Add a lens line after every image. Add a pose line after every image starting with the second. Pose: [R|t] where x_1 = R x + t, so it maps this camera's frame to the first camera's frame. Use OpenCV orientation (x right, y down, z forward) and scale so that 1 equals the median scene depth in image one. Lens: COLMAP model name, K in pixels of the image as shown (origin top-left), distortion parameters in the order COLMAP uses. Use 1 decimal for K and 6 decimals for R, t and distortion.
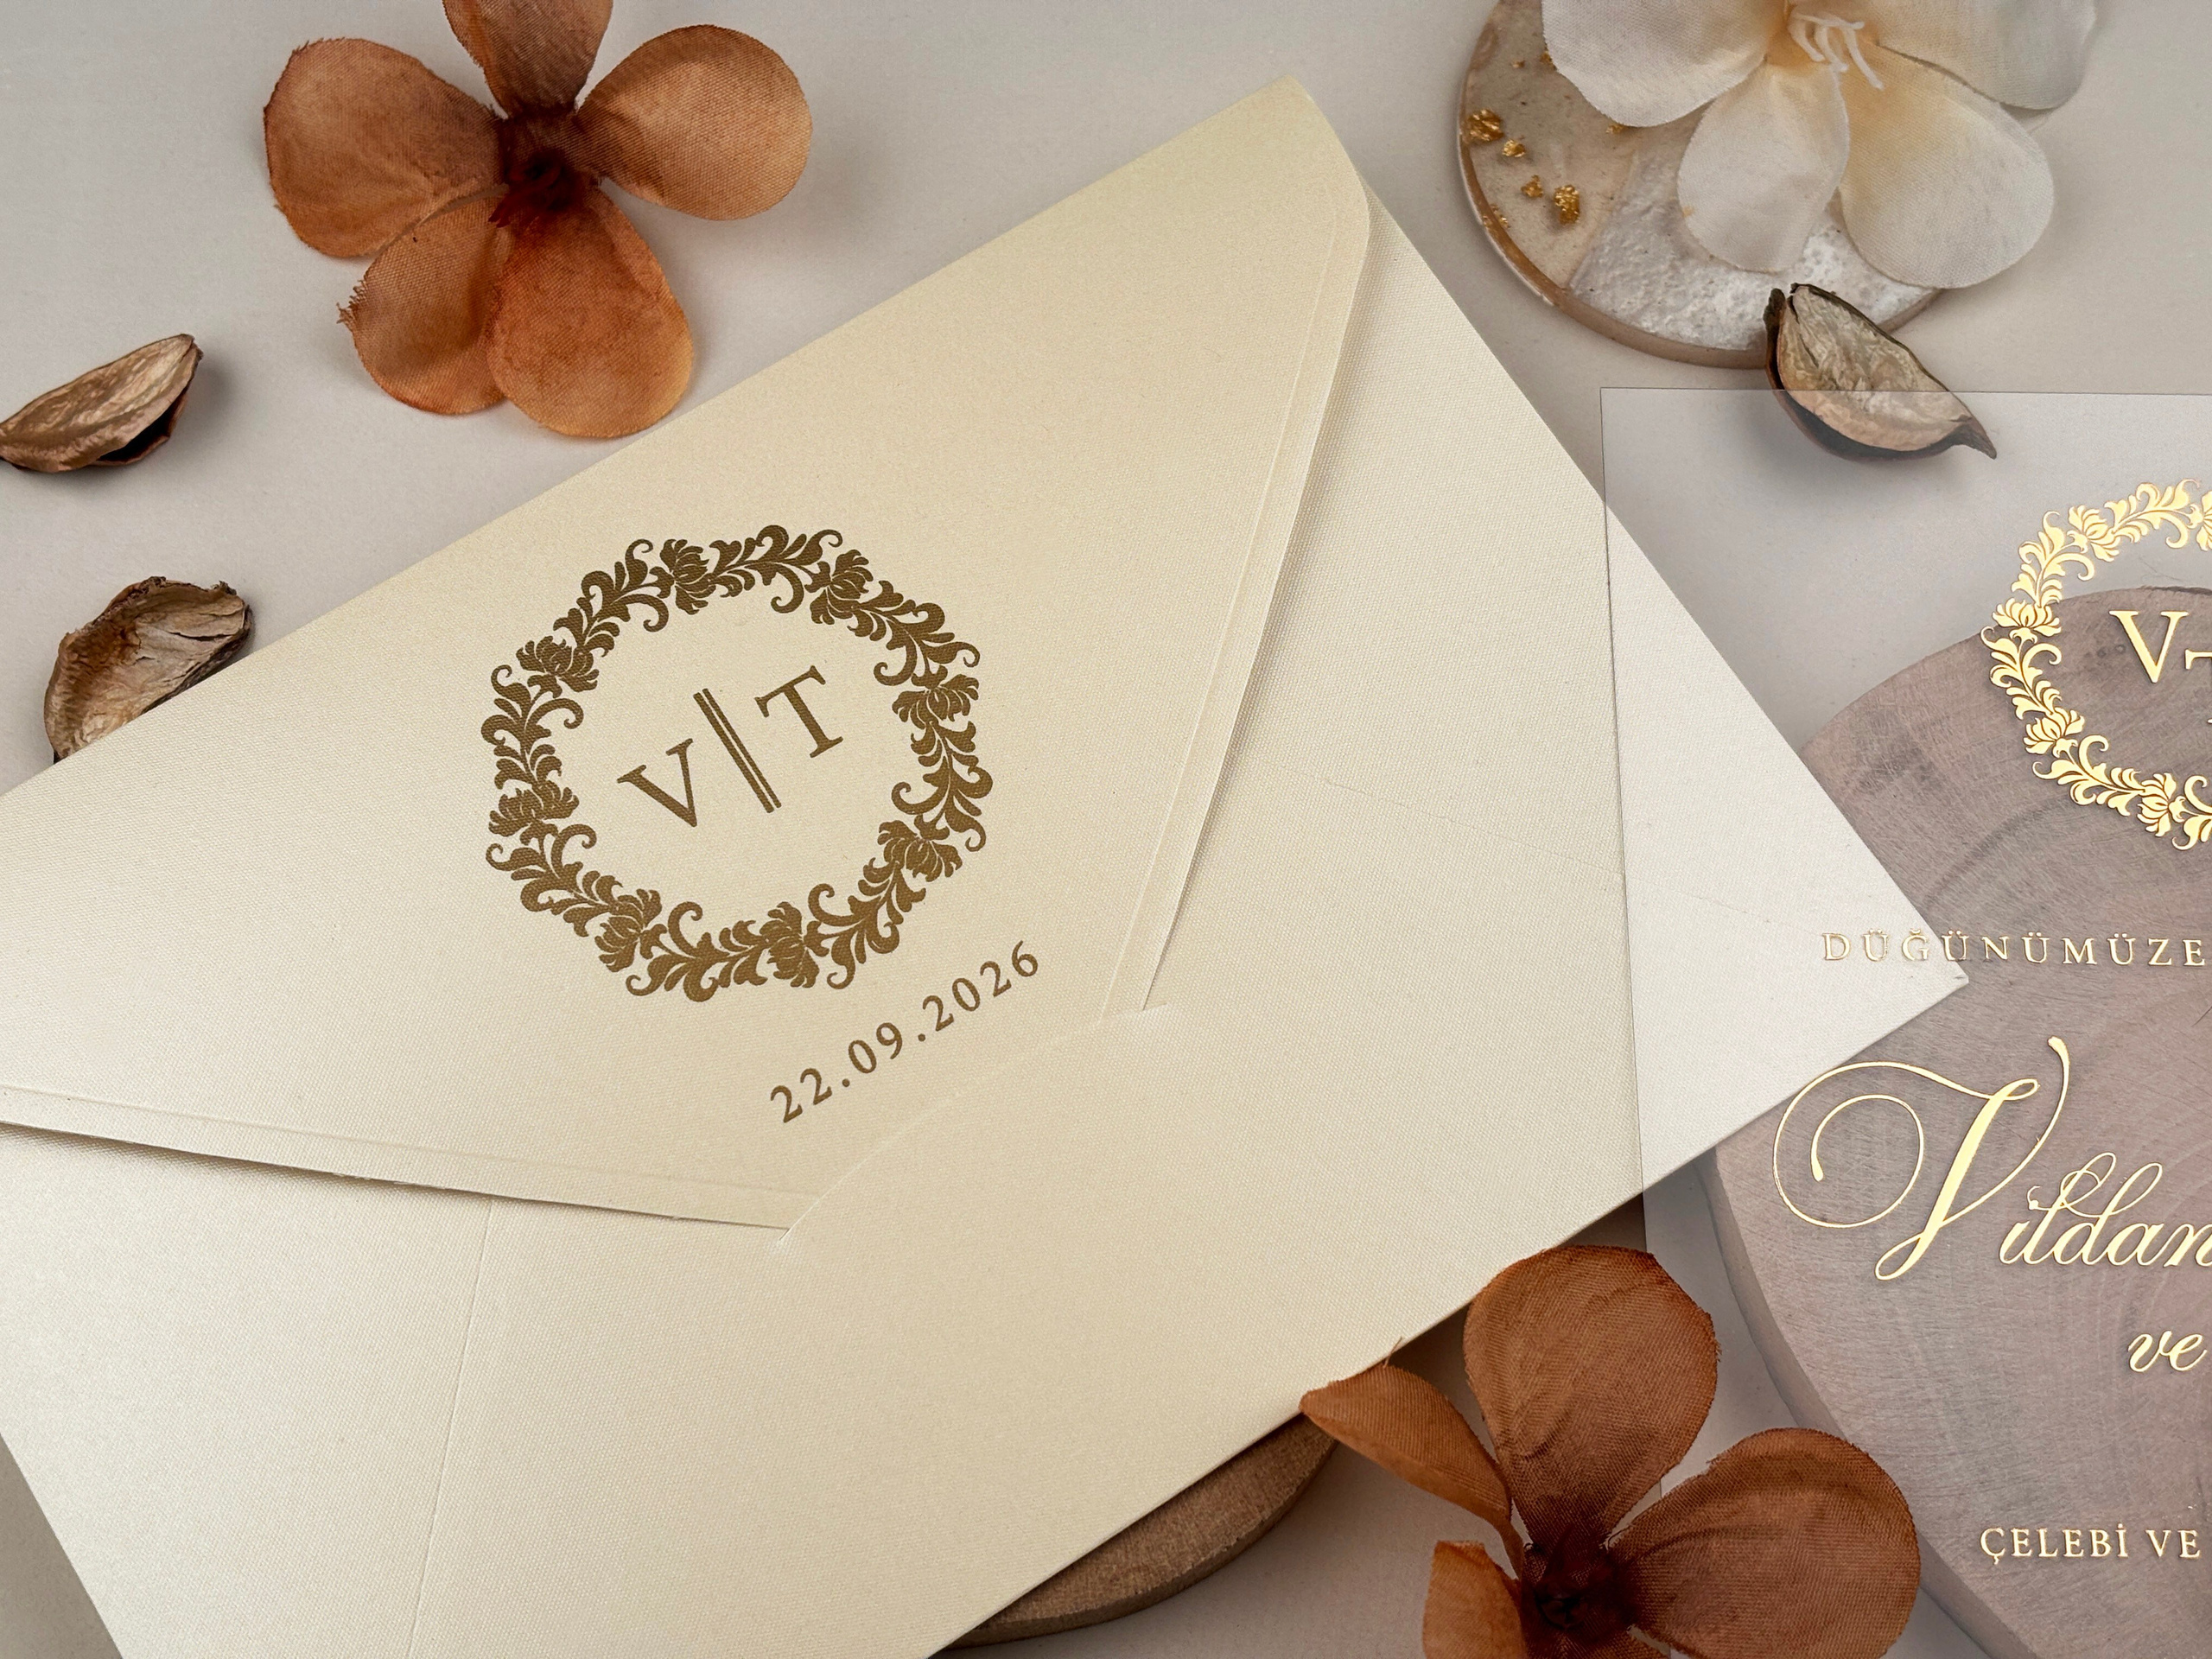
lens RADIAL K [[3413.2, 0, 1102.3], [0, 3413.2, 815.5], [0, 0, 1]] dist [0.268173, -1.212004]
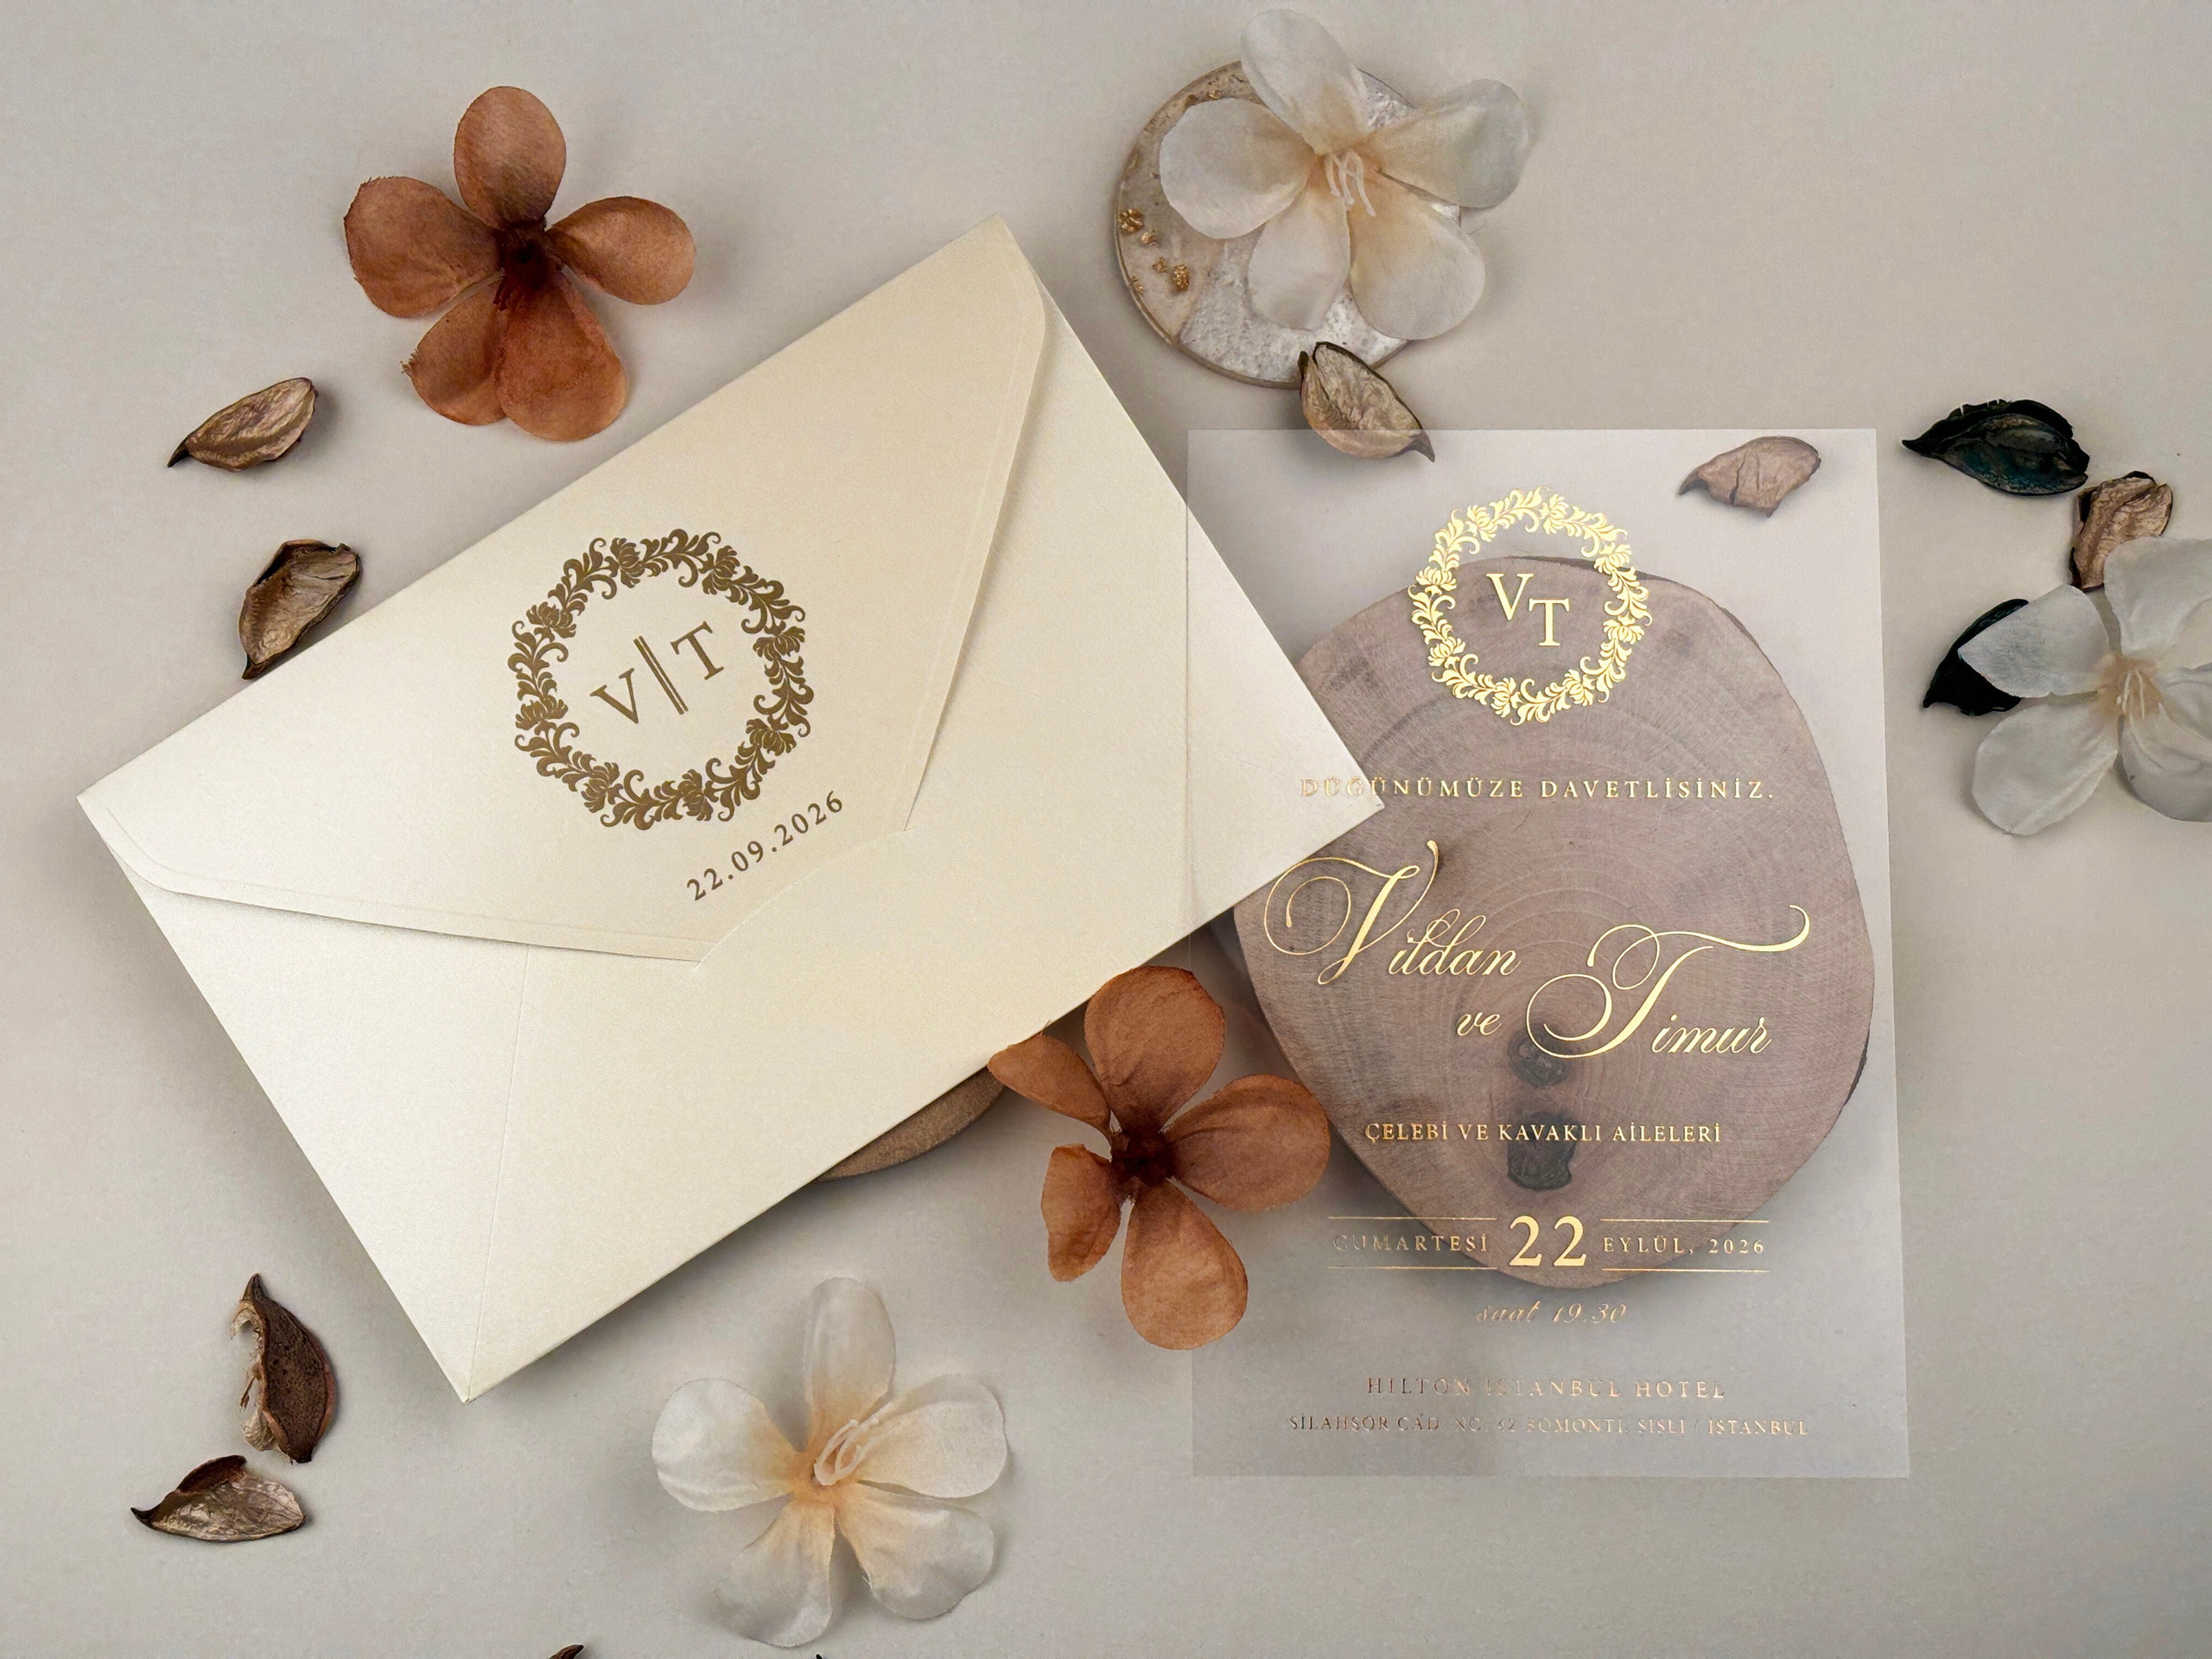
lens RADIAL K [[3413.2, 0, 1102.3], [0, 3413.2, 815.5], [0, 0, 1]] dist [0.268173, -1.212004]
pose [[0.999983, -0.004820, 0.003150, 0.102239], [0.003897, 0.969254, 0.246033, -0.358505], [-0.004239, -0.246017, 0.969256, -0.635496]]
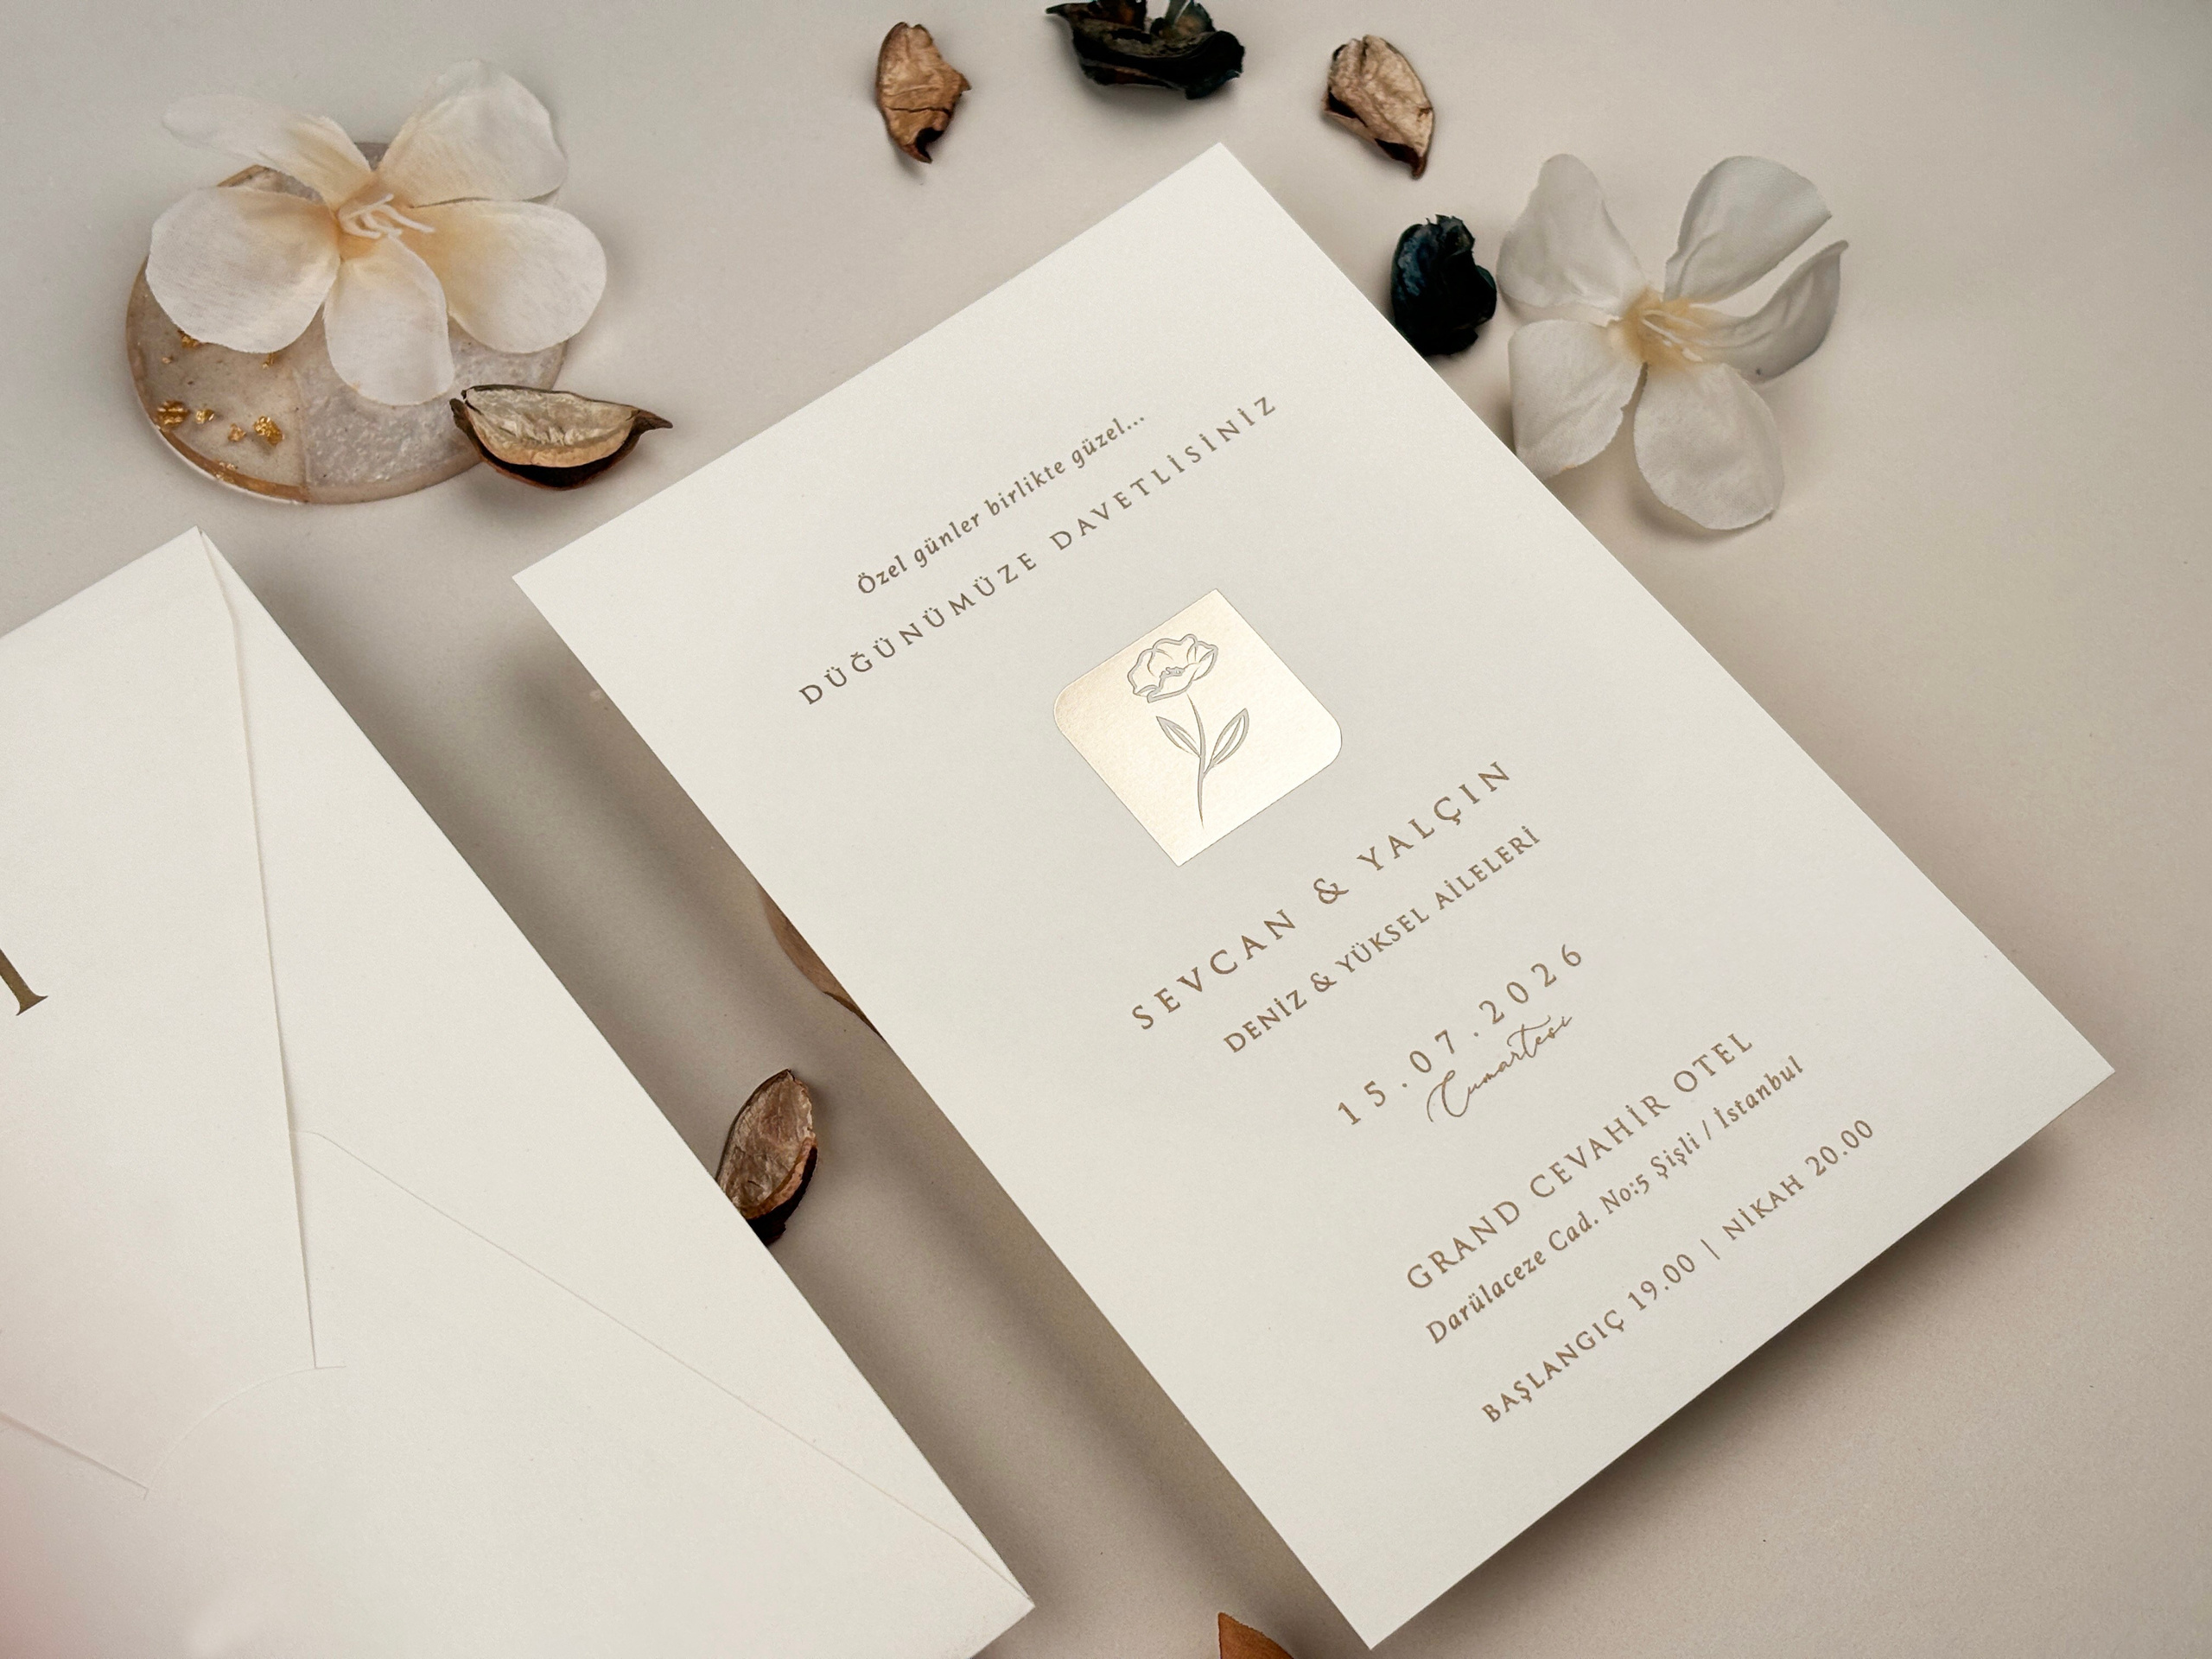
lens RADIAL K [[3413.2, 0, 1102.3], [0, 3413.2, 815.5], [0, 0, 1]] dist [0.268173, -1.212004]
pose [[0.793221, -0.524396, 0.309532, -0.089749], [0.555924, 0.831066, -0.016680, 0.133467], [-0.248495, 0.185307, 0.950743, -0.235562]]
